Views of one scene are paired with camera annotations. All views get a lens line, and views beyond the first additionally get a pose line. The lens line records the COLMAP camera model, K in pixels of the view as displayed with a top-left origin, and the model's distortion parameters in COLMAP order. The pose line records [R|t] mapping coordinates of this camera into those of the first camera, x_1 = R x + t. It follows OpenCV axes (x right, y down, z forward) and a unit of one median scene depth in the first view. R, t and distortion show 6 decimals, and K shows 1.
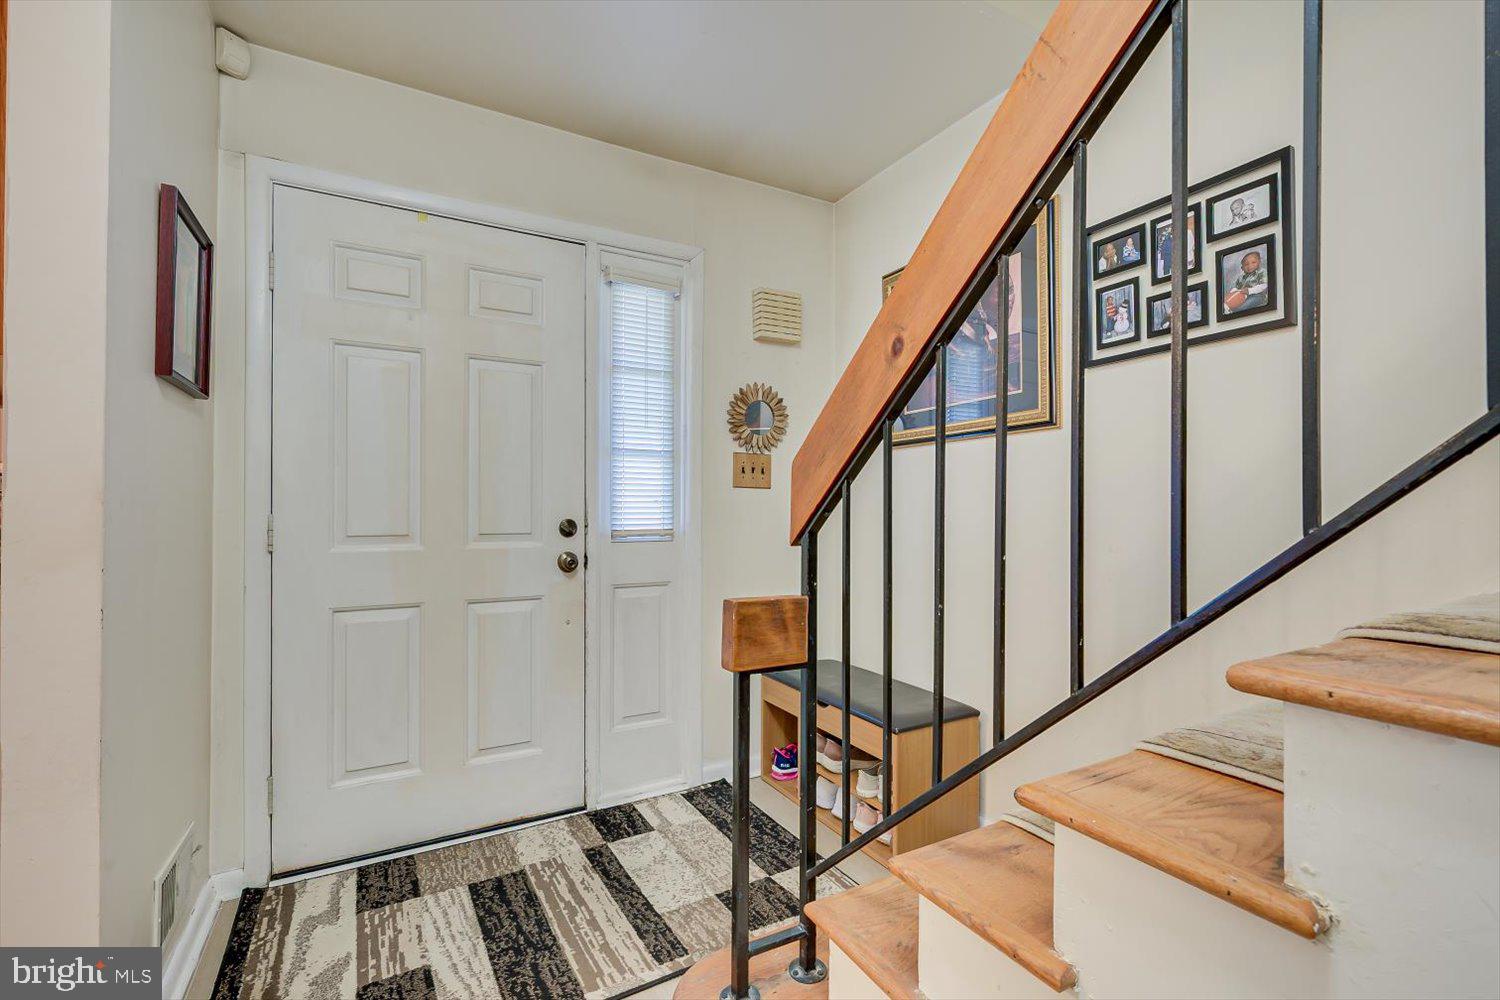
lens RADIAL K [[657.8, 0, 749.0], [0, 657.8, 504.7], [0, 0, 1]] dist [-0.001082, -0.000396]
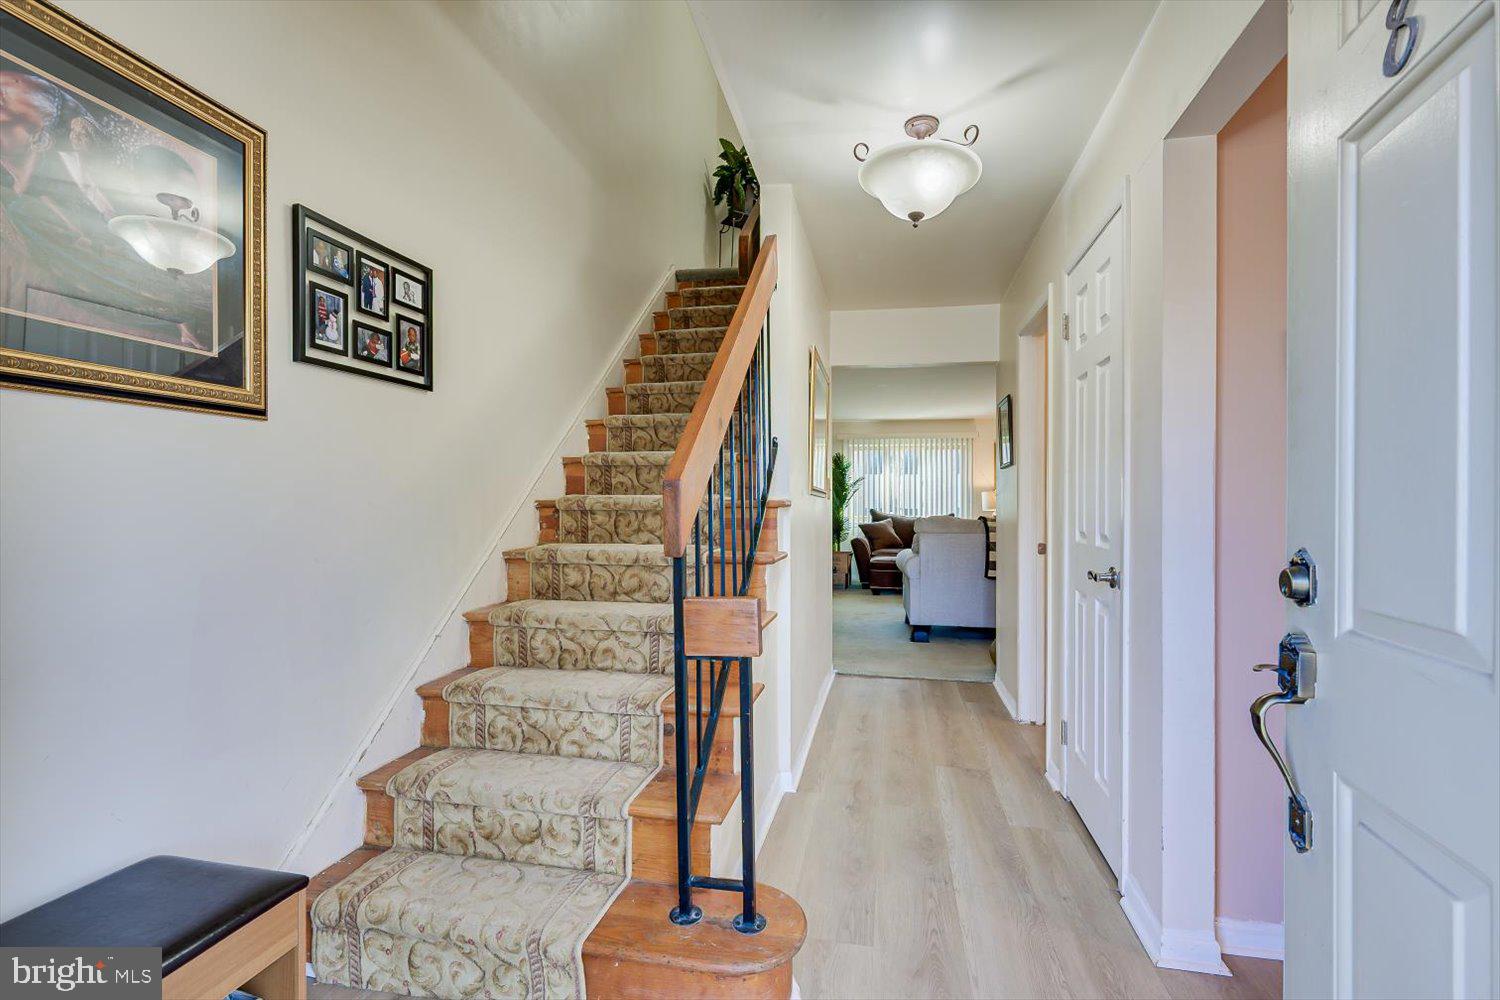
lens RADIAL K [[657.8, 0, 756.9], [0, 657.8, 508.4], [0, 0, 1]] dist [-0.001082, -0.000396]
pose [[-0.754517, -0.007702, 0.656235, -0.621624], [-0.007518, 0.999967, 0.003092, -0.019752], [-0.656237, -0.002600, -0.754550, 1.459649]]
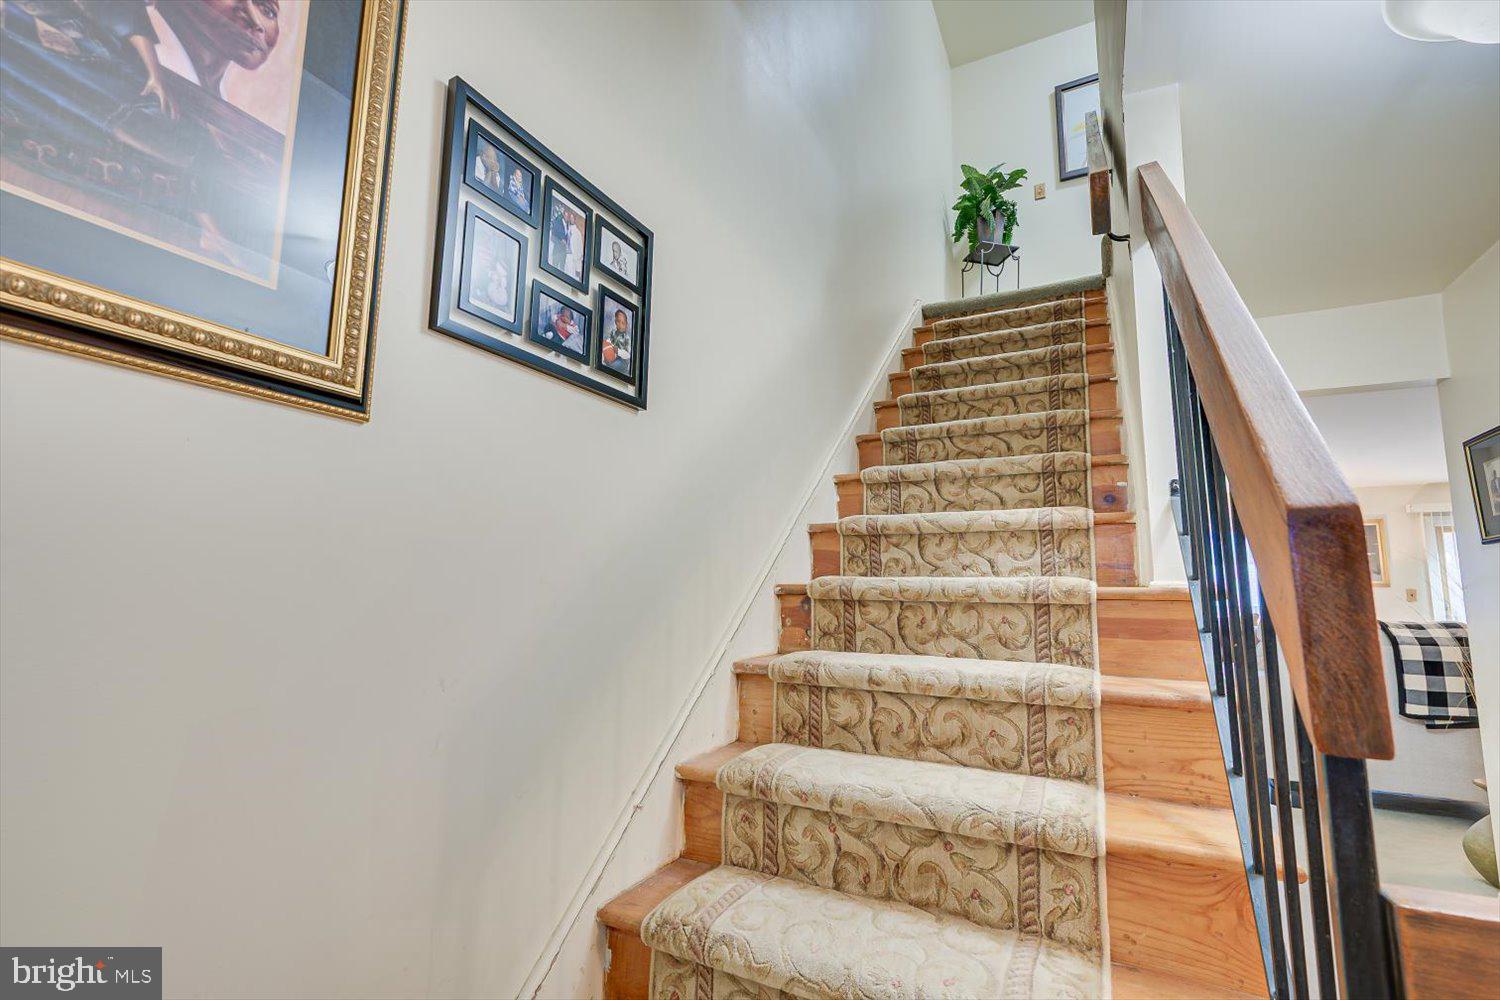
lens RADIAL K [[657.8, 0, 758.5], [0, 657.8, 504.9], [0, 0, 1]] dist [-0.001082, -0.000396]
pose [[-0.544855, 0.102364, 0.832259, -0.037227], [-0.022979, 0.990325, -0.136849, -0.010087], [-0.838215, -0.093687, -0.537231, 1.215142]]
